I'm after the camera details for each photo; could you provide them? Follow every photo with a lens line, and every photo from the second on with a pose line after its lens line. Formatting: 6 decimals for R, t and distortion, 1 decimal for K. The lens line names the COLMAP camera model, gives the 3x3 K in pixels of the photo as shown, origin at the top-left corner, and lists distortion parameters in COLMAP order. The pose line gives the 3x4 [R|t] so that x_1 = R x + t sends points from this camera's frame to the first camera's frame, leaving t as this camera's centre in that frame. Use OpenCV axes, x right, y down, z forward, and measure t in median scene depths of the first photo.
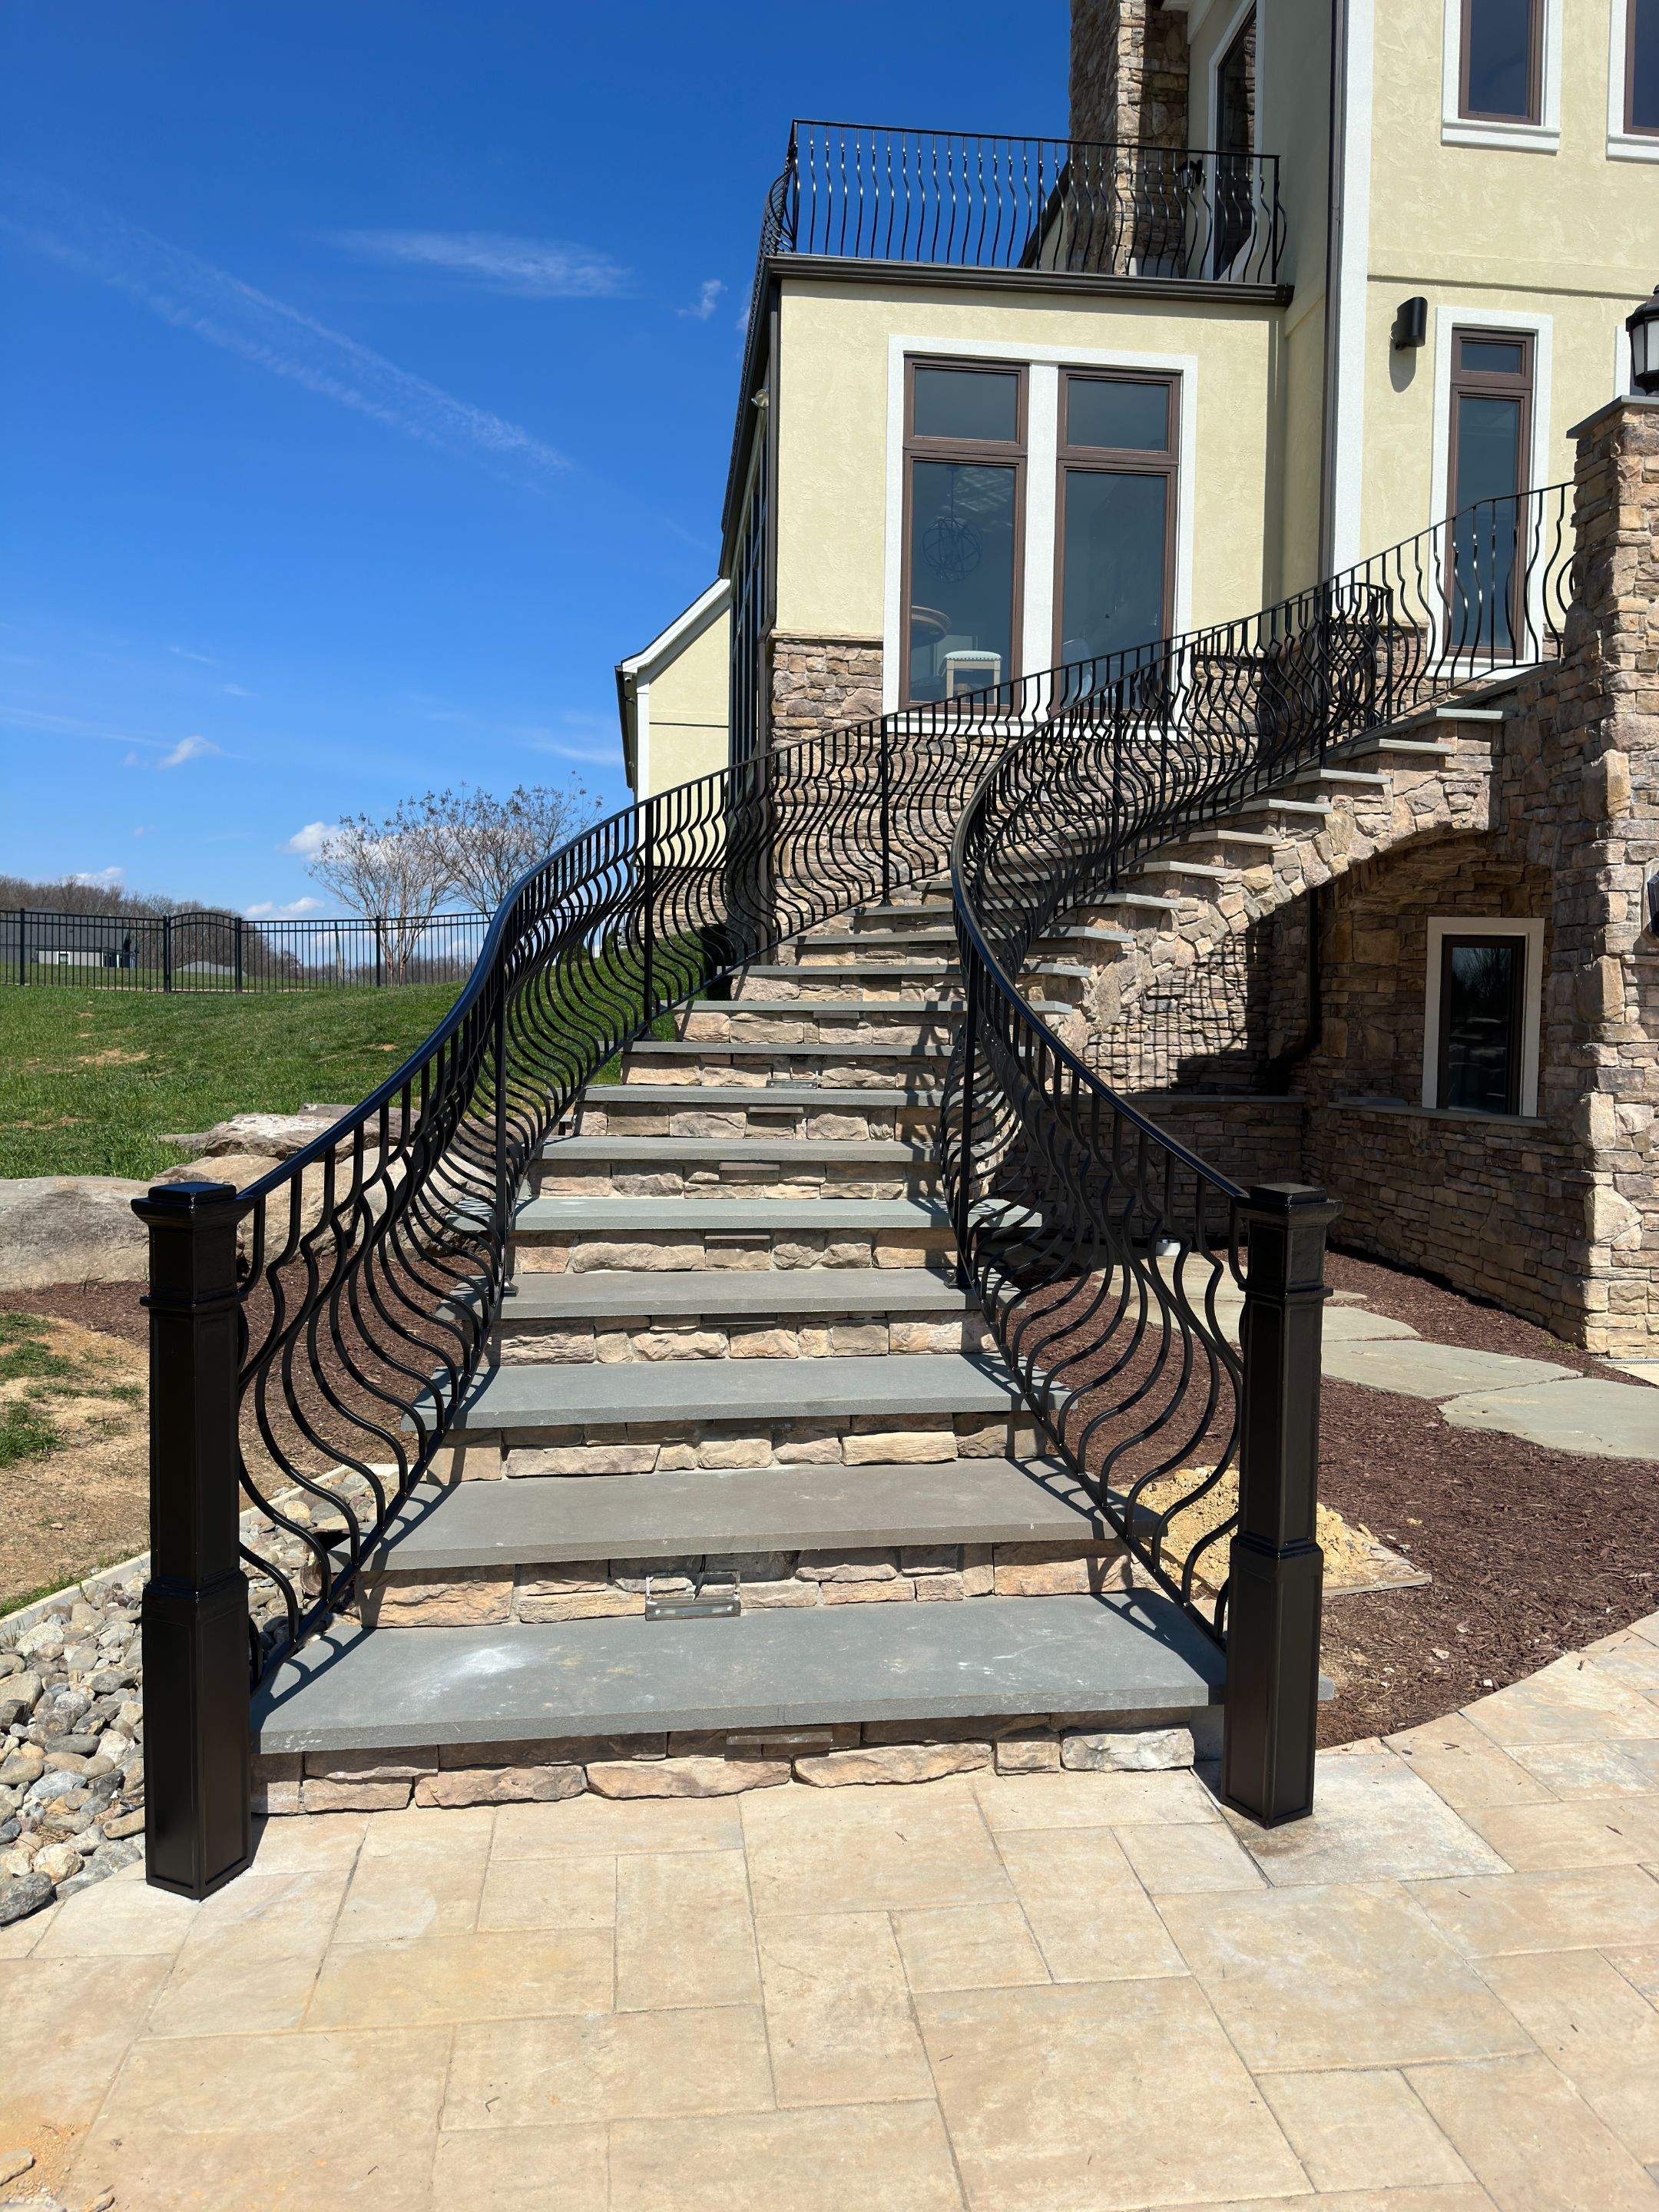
lens RADIAL K [[1544.3, 0, 840.2], [0, 1544.3, 1100.1], [0, 0, 1]] dist [0.058563, -0.068974]
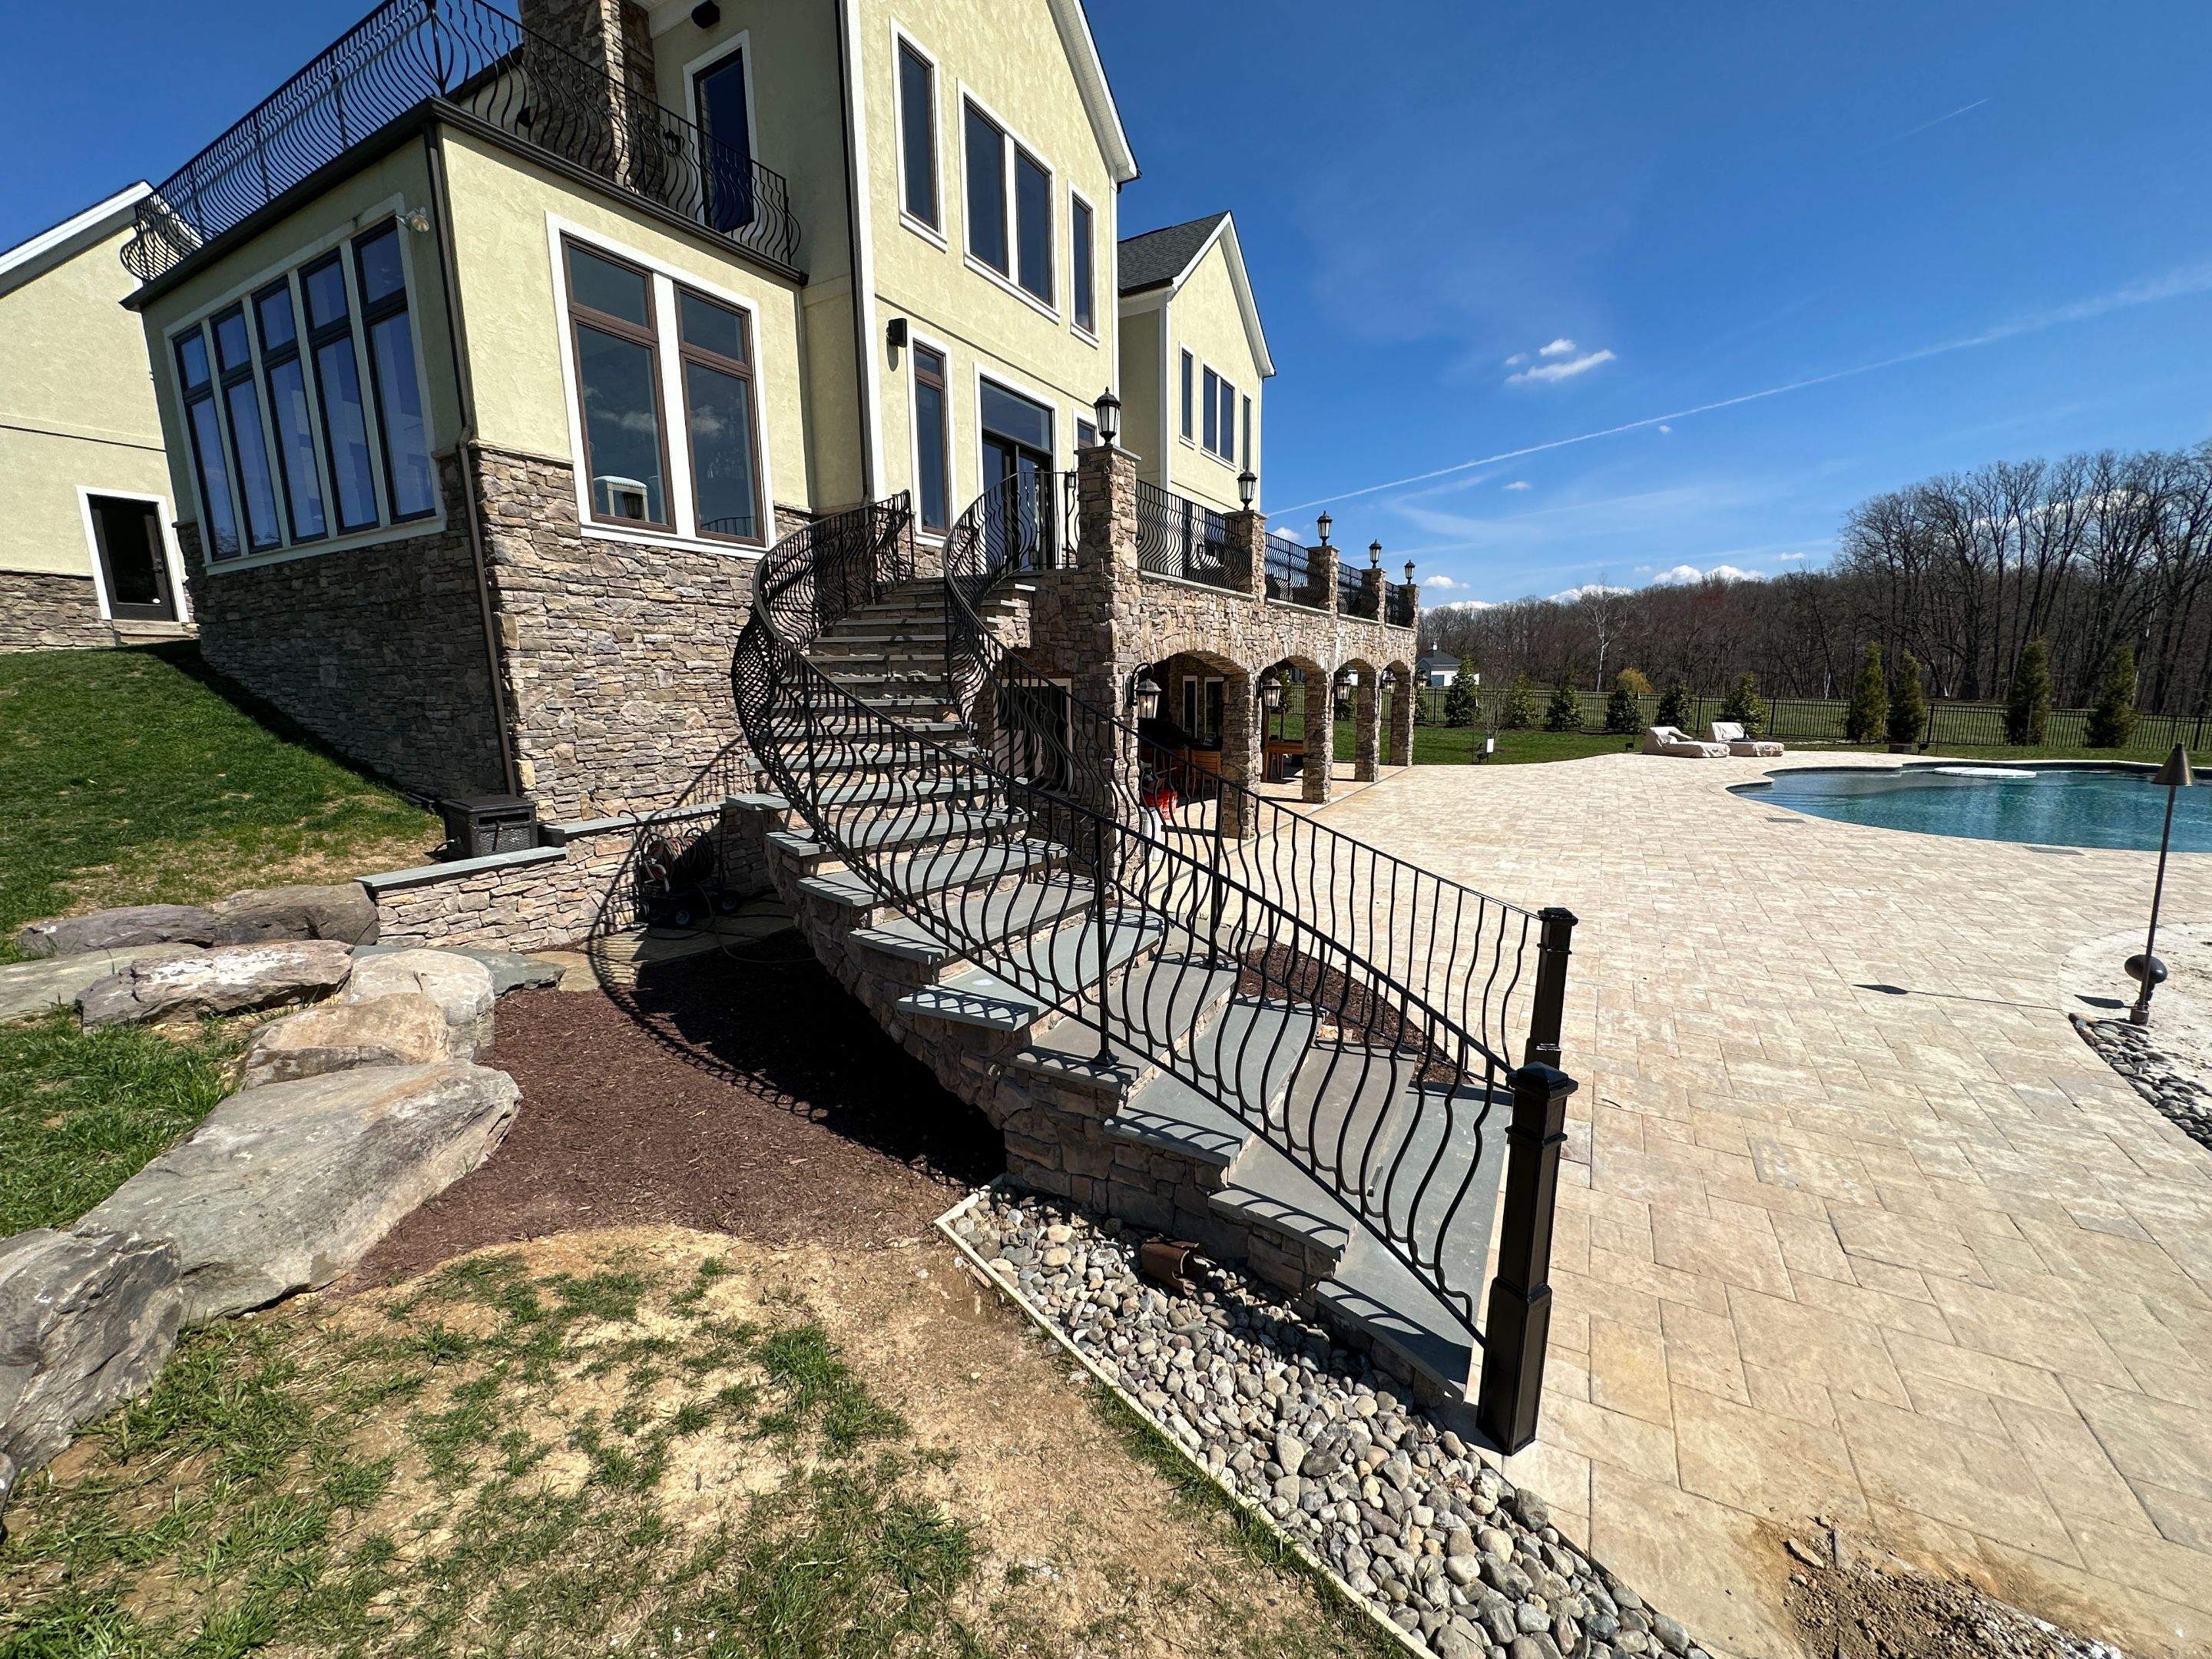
lens RADIAL K [[882.7, 0, 1103.5], [0, 882.7, 829.4], [0, 0, 1]] dist [-0.002345, 0.000634]
pose [[0.591618, -0.155493, 0.791082, -0.467053], [0.051295, 0.986497, 0.155542, -0.123579], [-0.804585, -0.051443, 0.591605, 0.276873]]
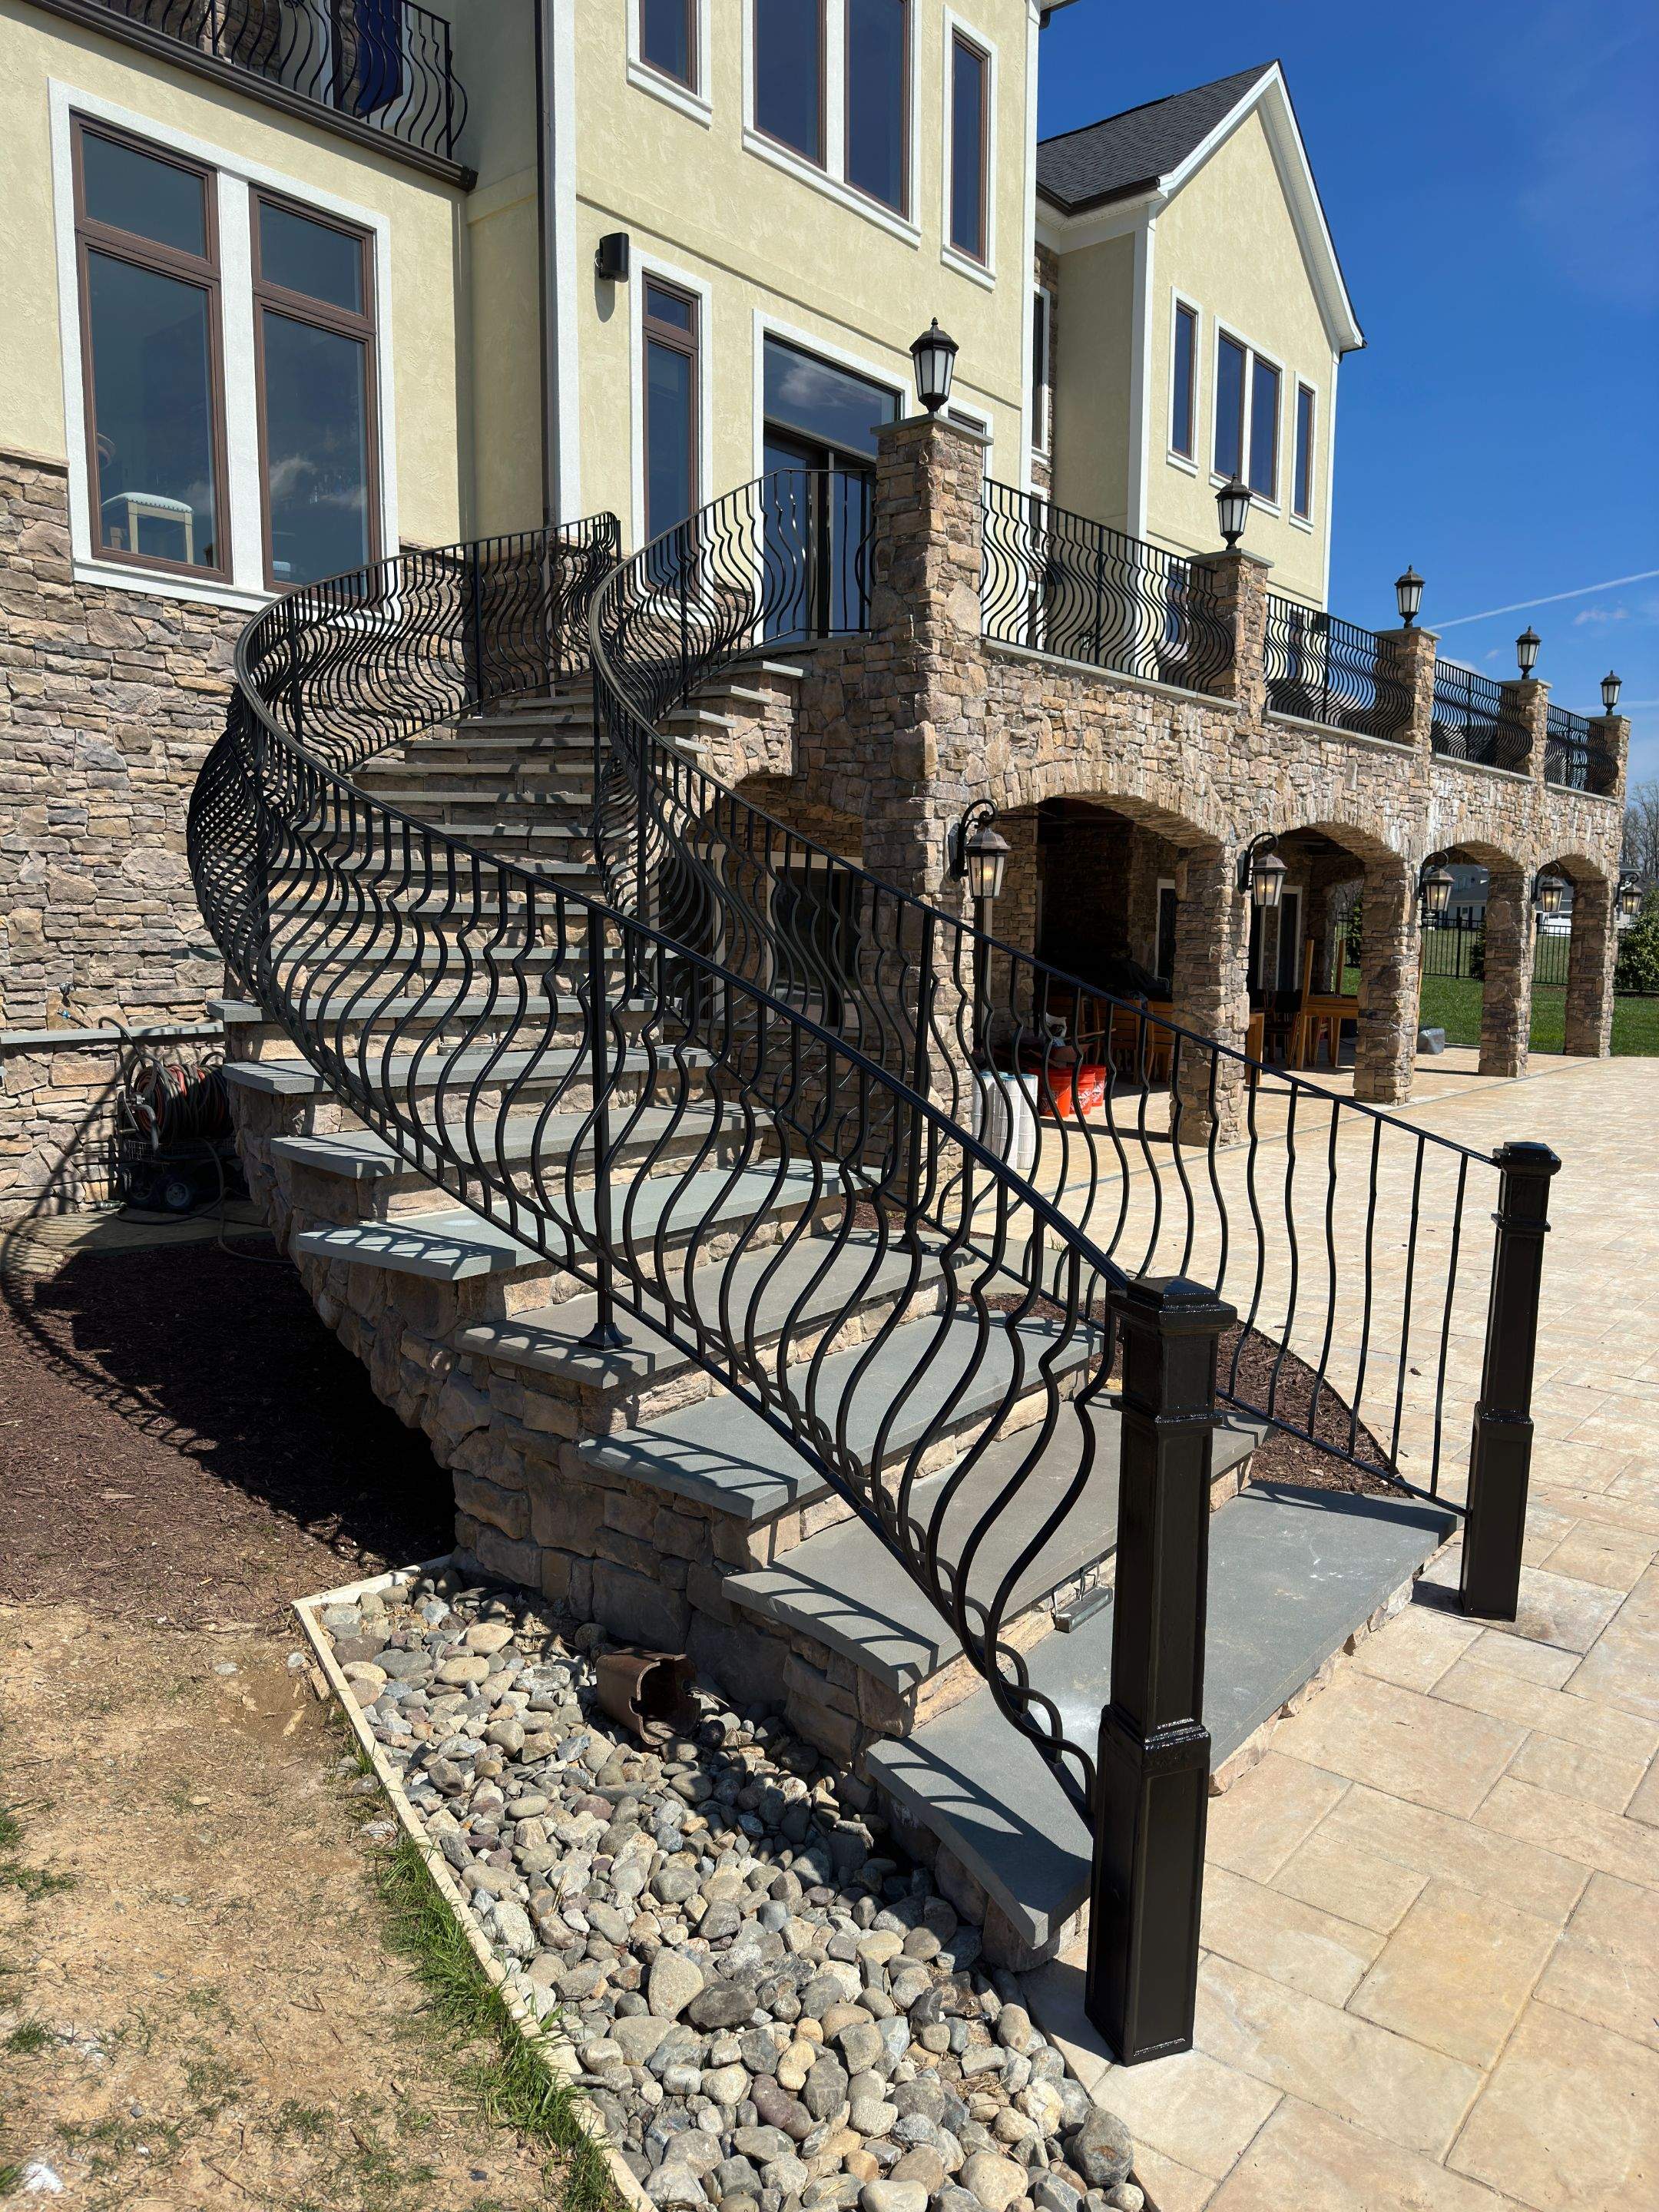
lens RADIAL K [[1544.3, 0, 825.9], [0, 1544.3, 1105.0], [0, 0, 1]] dist [0.058563, -0.068974]
pose [[0.722290, -0.087850, 0.685987, -0.380924], [0.029416, 0.994904, 0.096438, -0.044882], [-0.690964, -0.049477, 0.721194, 0.170312]]
